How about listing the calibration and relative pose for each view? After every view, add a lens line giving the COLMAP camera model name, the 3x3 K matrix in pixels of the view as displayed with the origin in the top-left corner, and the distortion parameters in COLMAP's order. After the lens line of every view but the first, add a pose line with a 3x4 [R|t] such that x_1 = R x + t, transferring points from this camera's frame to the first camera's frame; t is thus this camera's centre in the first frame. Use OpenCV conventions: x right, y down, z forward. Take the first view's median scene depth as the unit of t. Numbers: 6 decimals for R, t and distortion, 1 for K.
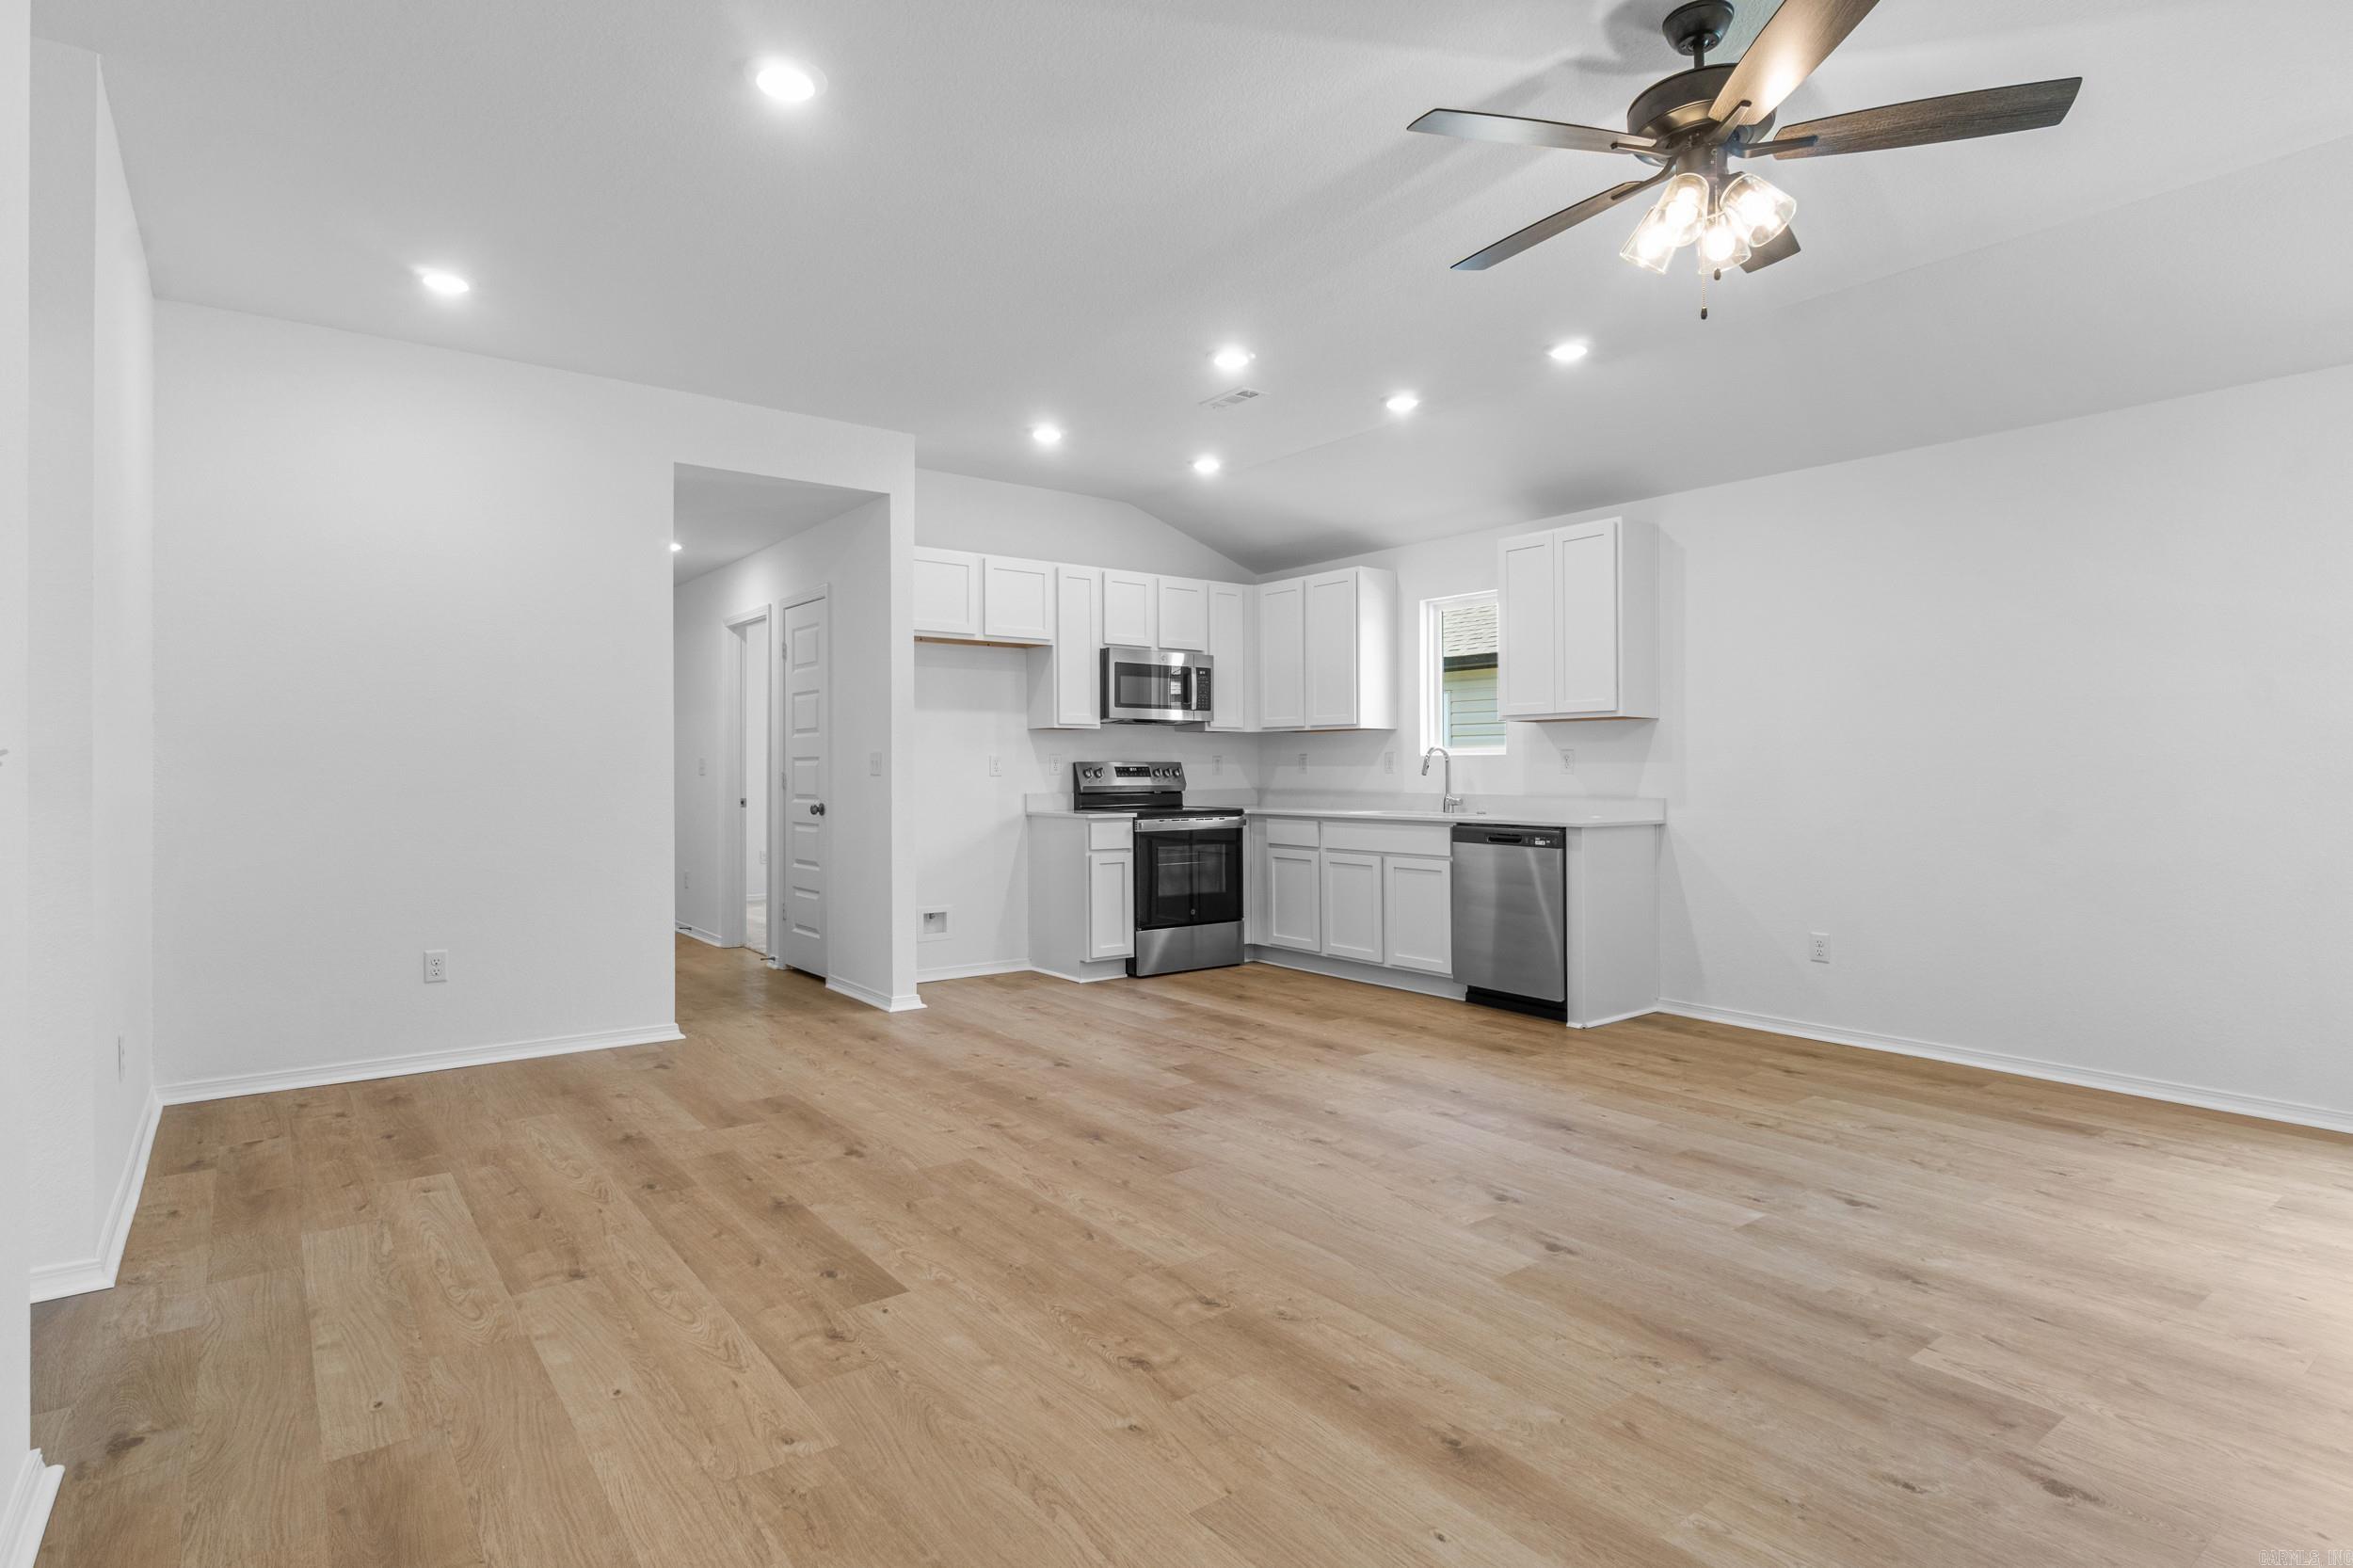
lens RADIAL K [[1200.1, 0, 1160.2], [0, 1200.1, 768.1], [0, 0, 1]] dist [0.000038, 0.000184]
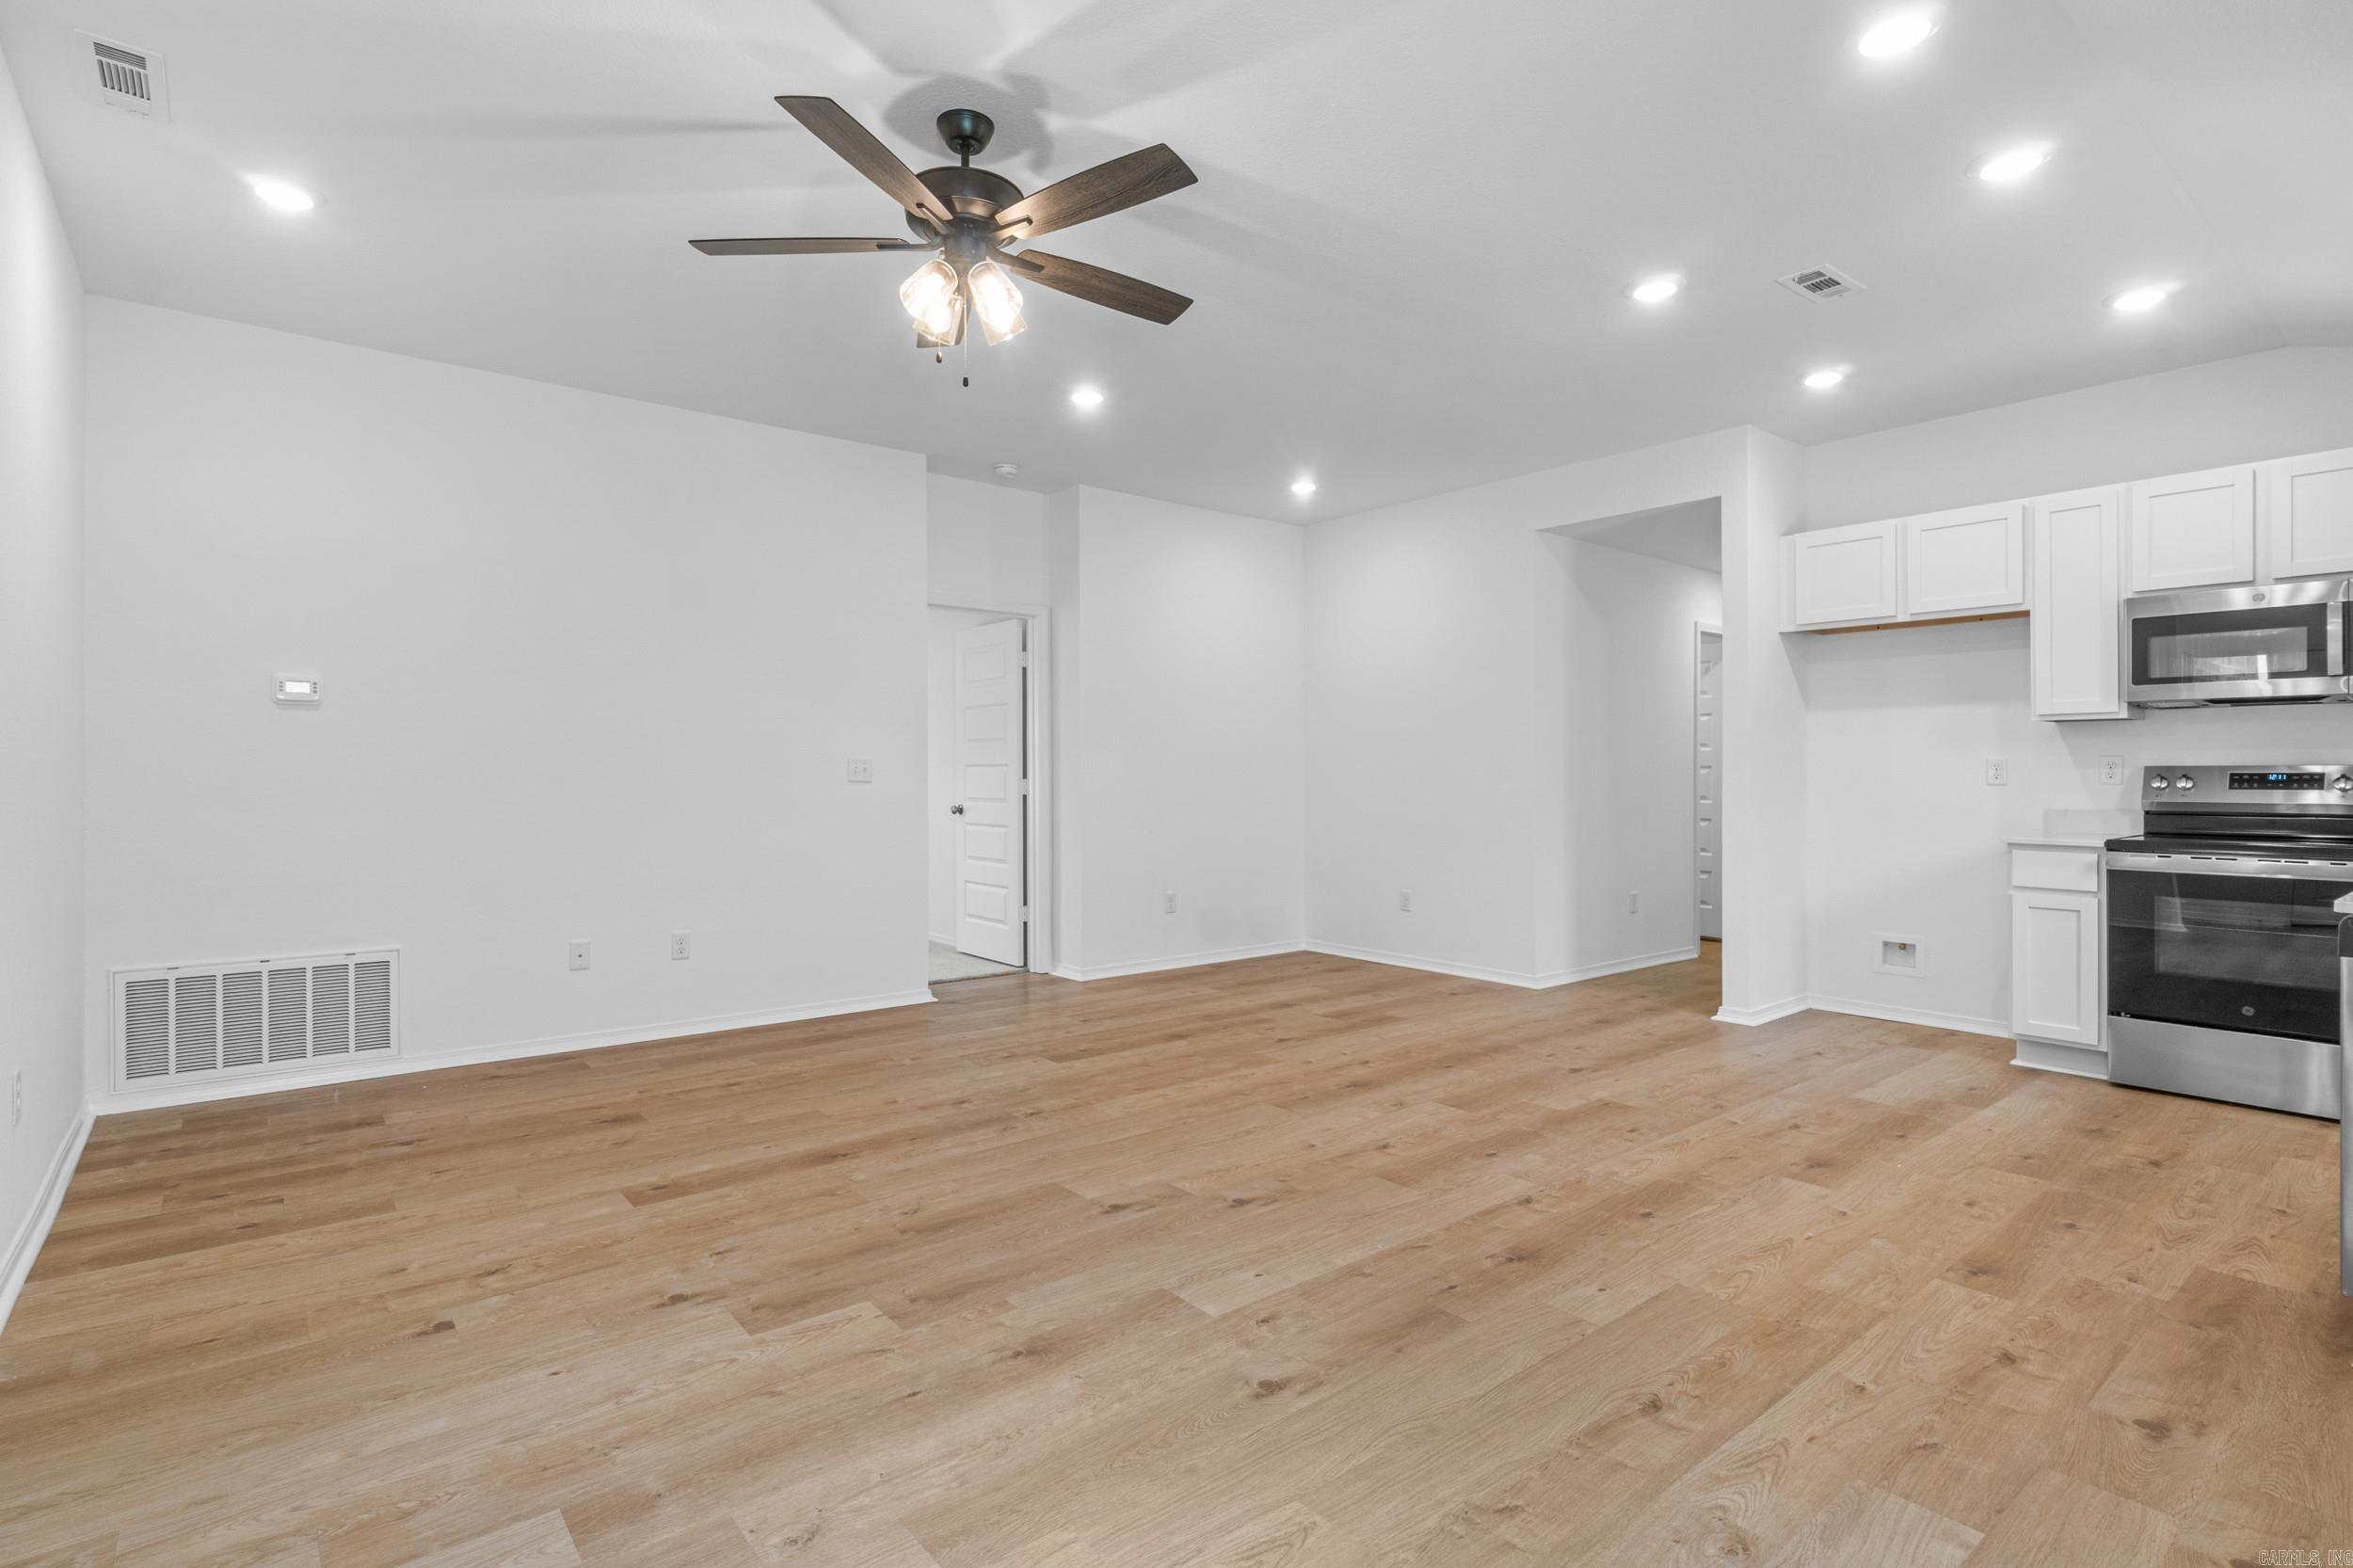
lens RADIAL K [[1139.8, 0, 1163.1], [0, 1139.8, 771.1], [0, 0, 1]] dist [0.001087, 0.000893]
pose [[0.031213, -0.001307, -0.999512, 0.641435], [-0.001879, 0.999997, -0.001366, -0.000283], [0.999511, 0.001921, 0.031210, 0.469253]]
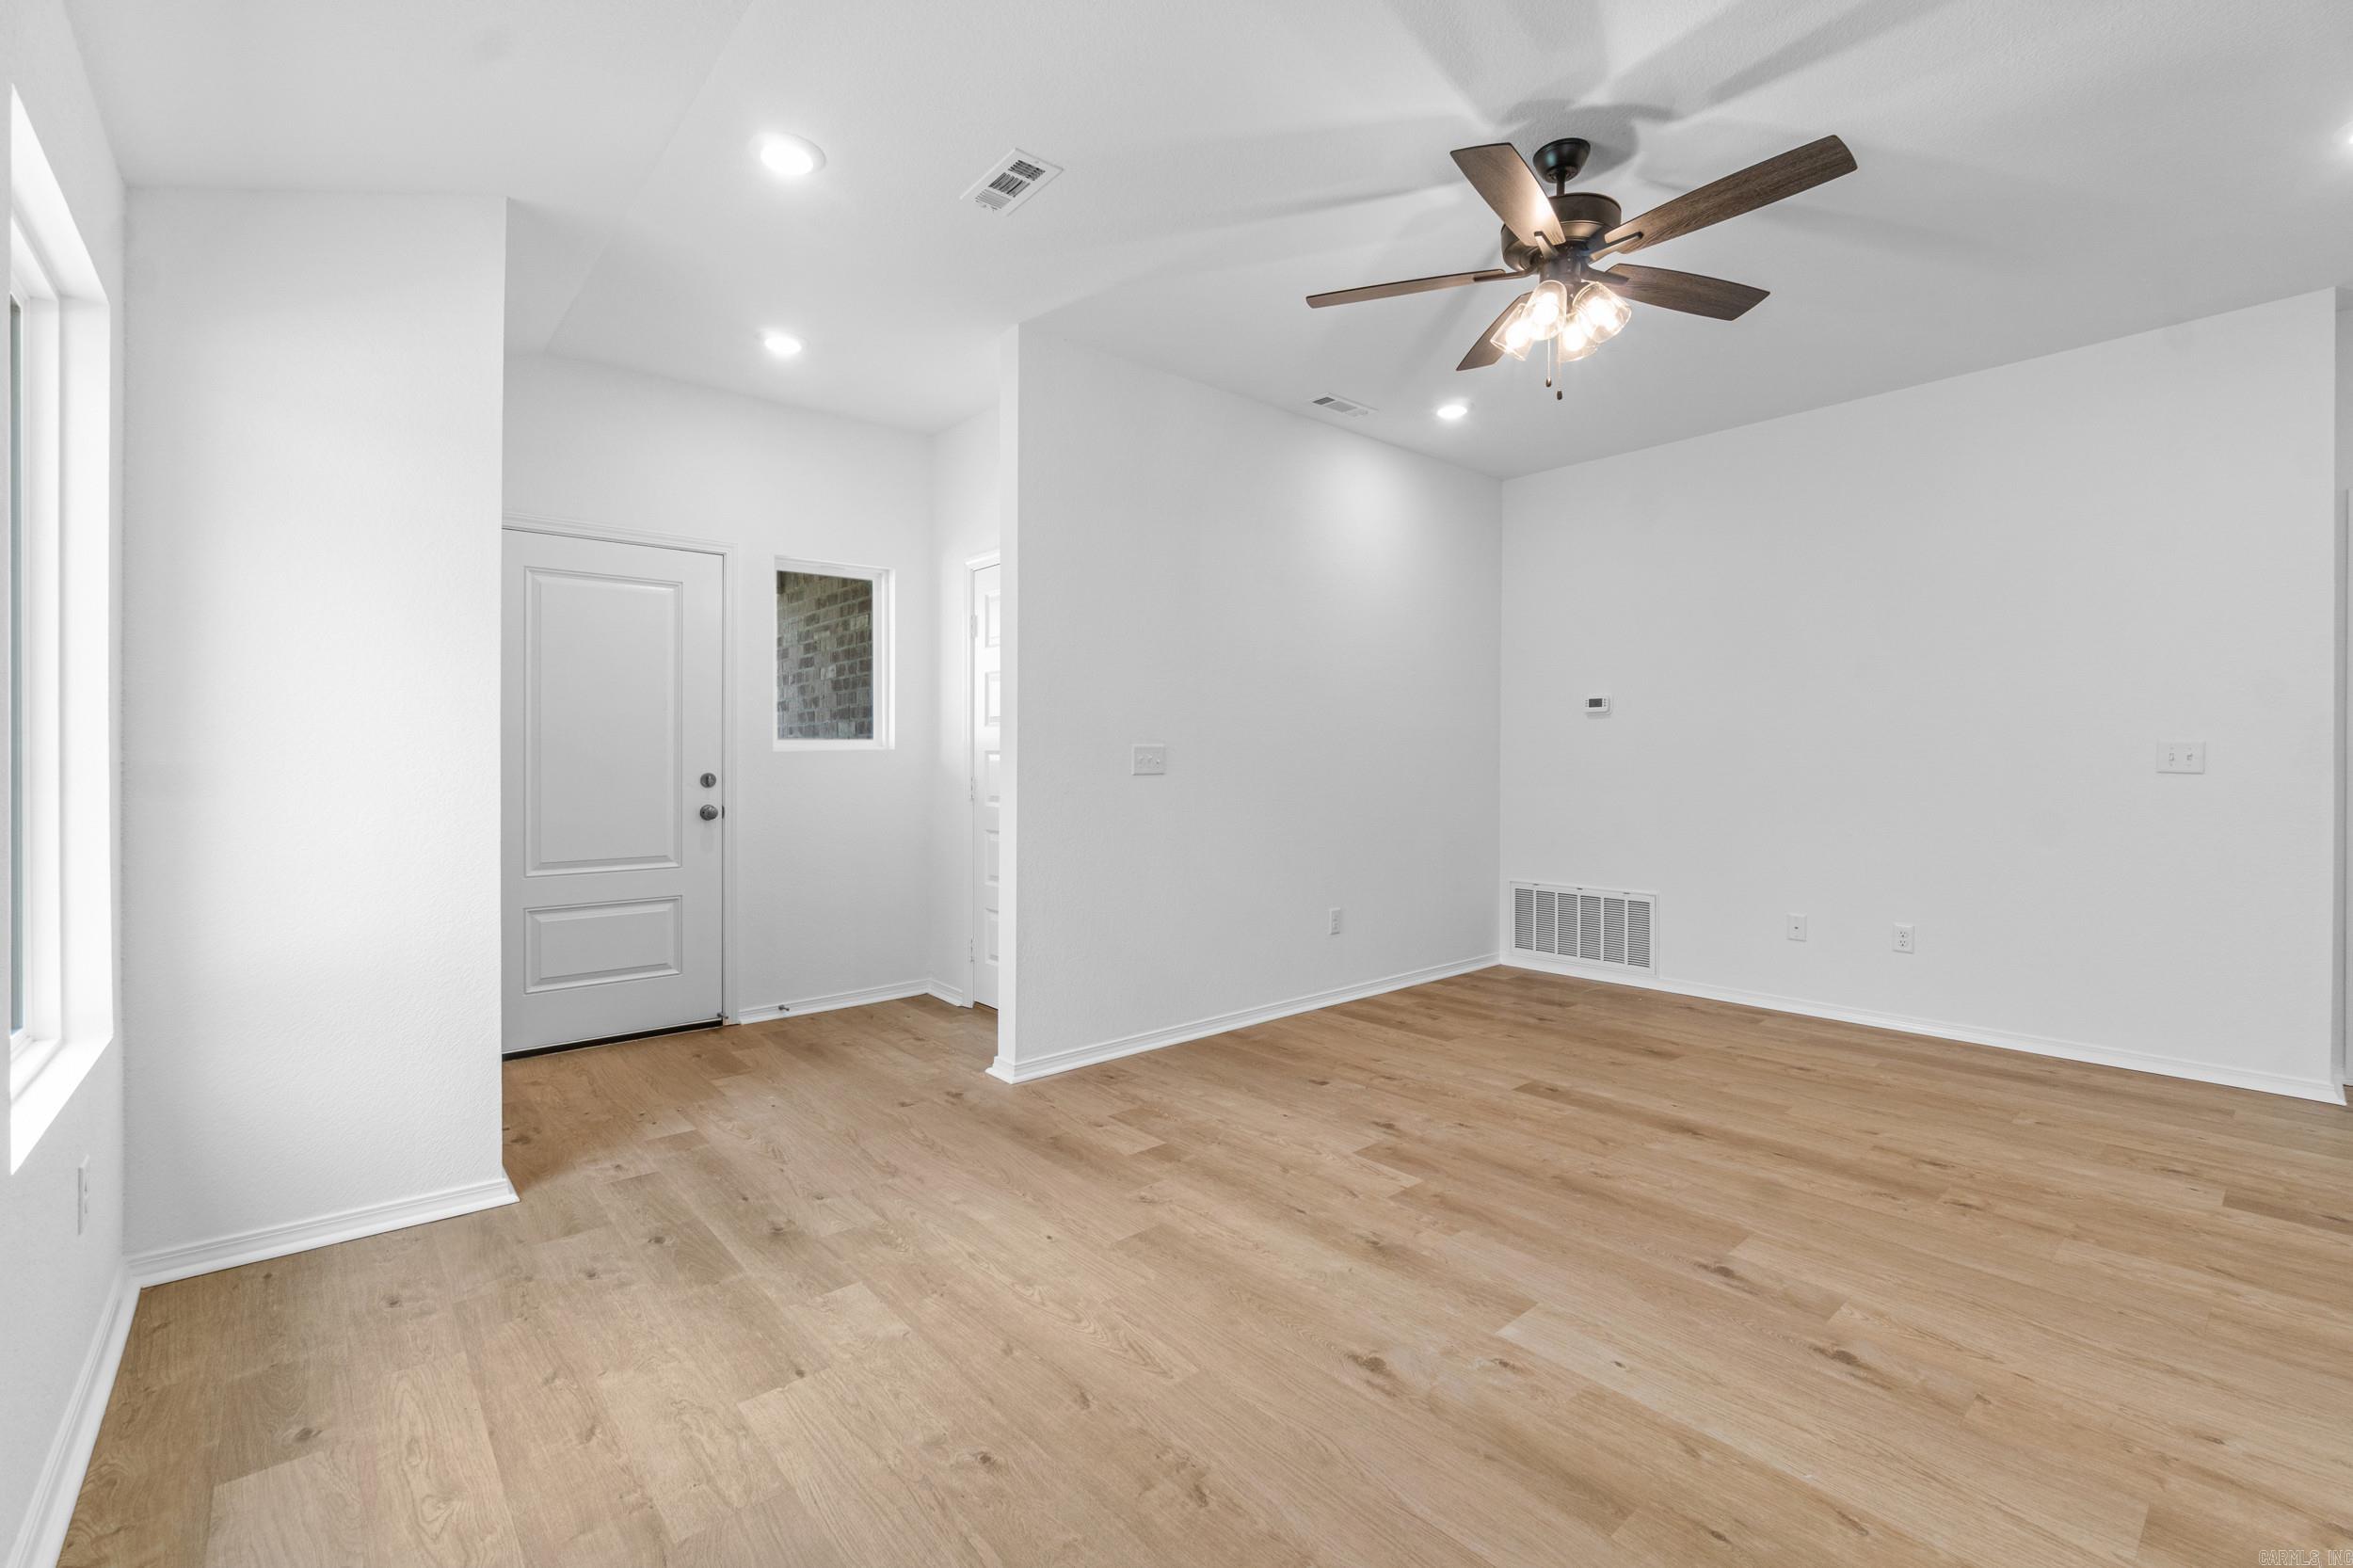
lens RADIAL K [[1009.4, 0, 1155.6], [0, 1009.4, 763.5], [0, 0, 1]] dist [0.000298, 0.000816]
pose [[-0.998136, 0.002463, -0.060984, 0.382825], [0.002313, 0.999994, 0.002522, -0.001780], [0.060990, 0.002376, -0.998136, 0.821467]]
